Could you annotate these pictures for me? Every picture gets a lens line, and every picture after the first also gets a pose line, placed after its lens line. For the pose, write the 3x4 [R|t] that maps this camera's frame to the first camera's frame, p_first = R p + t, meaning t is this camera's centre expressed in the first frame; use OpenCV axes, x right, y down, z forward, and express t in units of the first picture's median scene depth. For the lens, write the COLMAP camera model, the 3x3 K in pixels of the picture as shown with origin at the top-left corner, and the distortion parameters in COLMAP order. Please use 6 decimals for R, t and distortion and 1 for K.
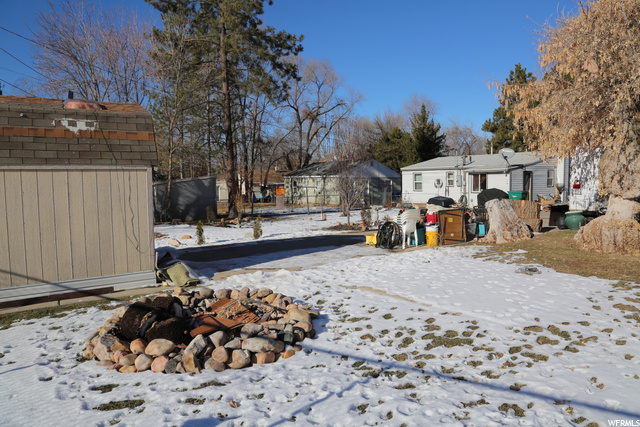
lens RADIAL K [[441.2, 0, 320.0], [0, 441.2, 213.5], [0, 0, 1]] dist [-0.100558, 0.000343]
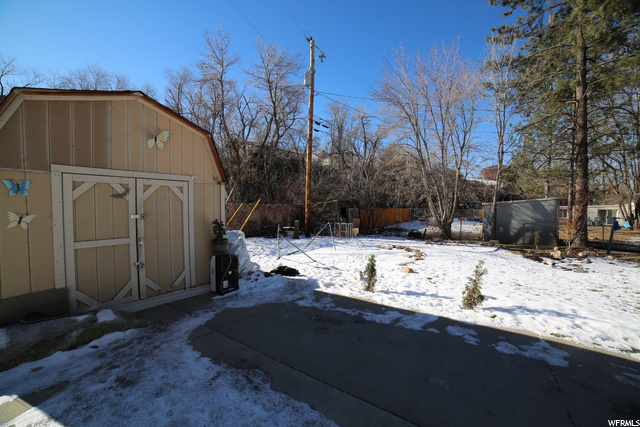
lens RADIAL K [[258.0, 0, 320.0], [0, 258.0, 213.5], [0, 0, 1]] dist [-0.108336, 0.036820]
pose [[0.375885, 0.051272, -0.925247, 0.019958], [-0.080113, 0.996528, 0.022676, -0.015677], [0.923197, 0.065601, 0.378688, 0.237142]]
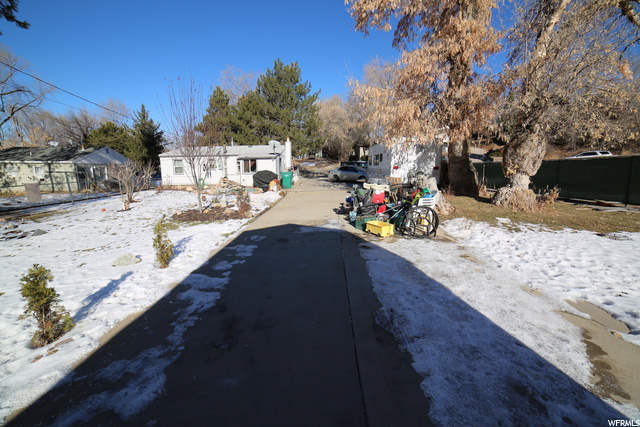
lens RADIAL K [[258.0, 0, 320.0], [0, 258.0, 213.5], [0, 0, 1]] dist [-0.108336, 0.036820]
pose [[0.565221, -0.133575, 0.814053, -0.090051], [0.050760, 0.990565, 0.127294, -0.009884], [-0.823376, -0.030628, 0.566669, 0.226443]]
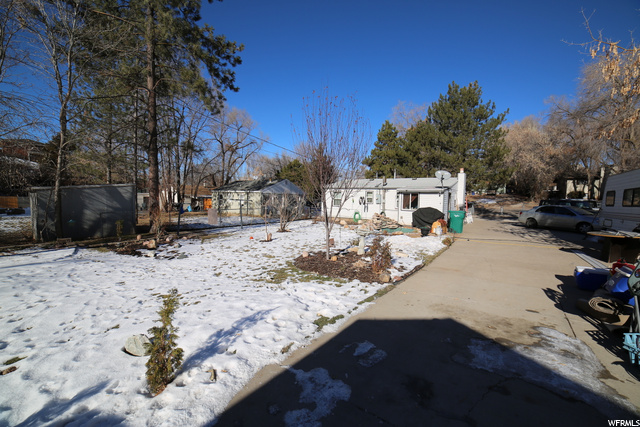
lens RADIAL K [[258.0, 0, 320.0], [0, 258.0, 213.5], [0, 0, 1]] dist [-0.108336, 0.036820]
pose [[0.943503, 0.019173, 0.330810, -0.033436], [-0.014588, 0.999760, -0.016339, -0.015620], [-0.331044, 0.010590, 0.943556, 0.274180]]
